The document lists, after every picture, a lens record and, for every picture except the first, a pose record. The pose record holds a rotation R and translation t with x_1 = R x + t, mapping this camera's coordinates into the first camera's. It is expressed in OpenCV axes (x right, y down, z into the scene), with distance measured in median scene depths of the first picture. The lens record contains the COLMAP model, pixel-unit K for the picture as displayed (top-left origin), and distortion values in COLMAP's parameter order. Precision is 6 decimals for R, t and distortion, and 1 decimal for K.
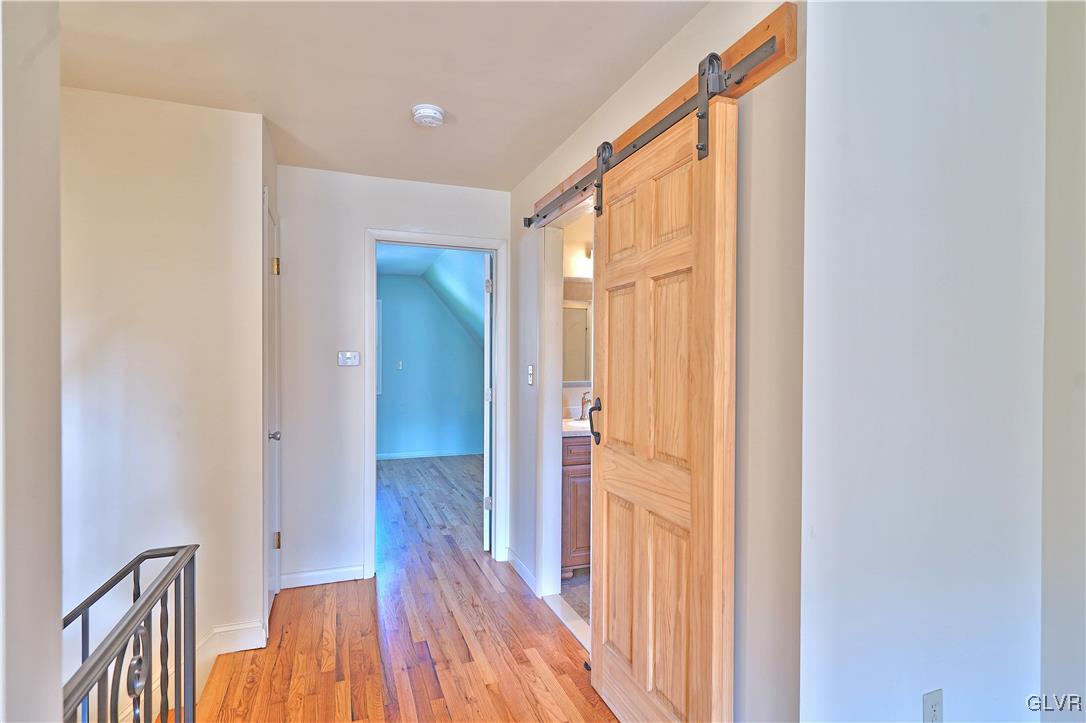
lens RADIAL K [[544.5, 0, 541.7], [0, 544.5, 362.2], [0, 0, 1]] dist [-0.003199, -0.001331]
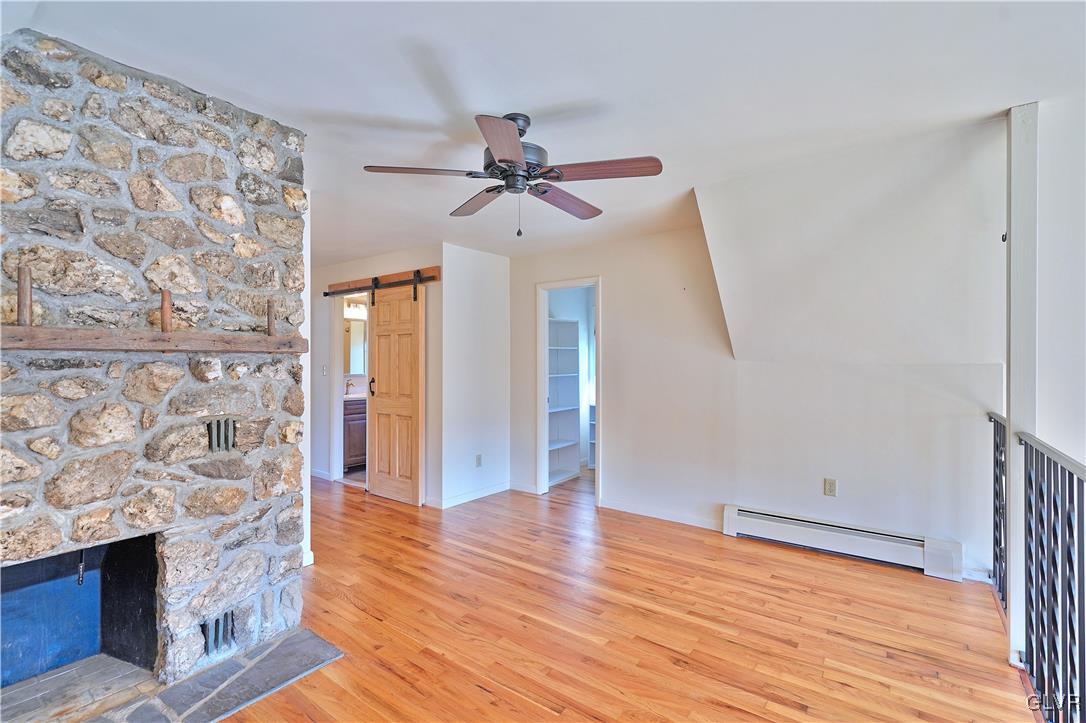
lens RADIAL K [[492.4, 0, 542.9], [0, 492.4, 361.9], [0, 0, 1]] dist [-0.000645, 0.000153]
pose [[0.843833, -0.003645, 0.536593, -0.565956], [0.006942, 0.999967, -0.004124, 0.008558], [-0.536561, 0.007204, 0.843831, -1.673831]]
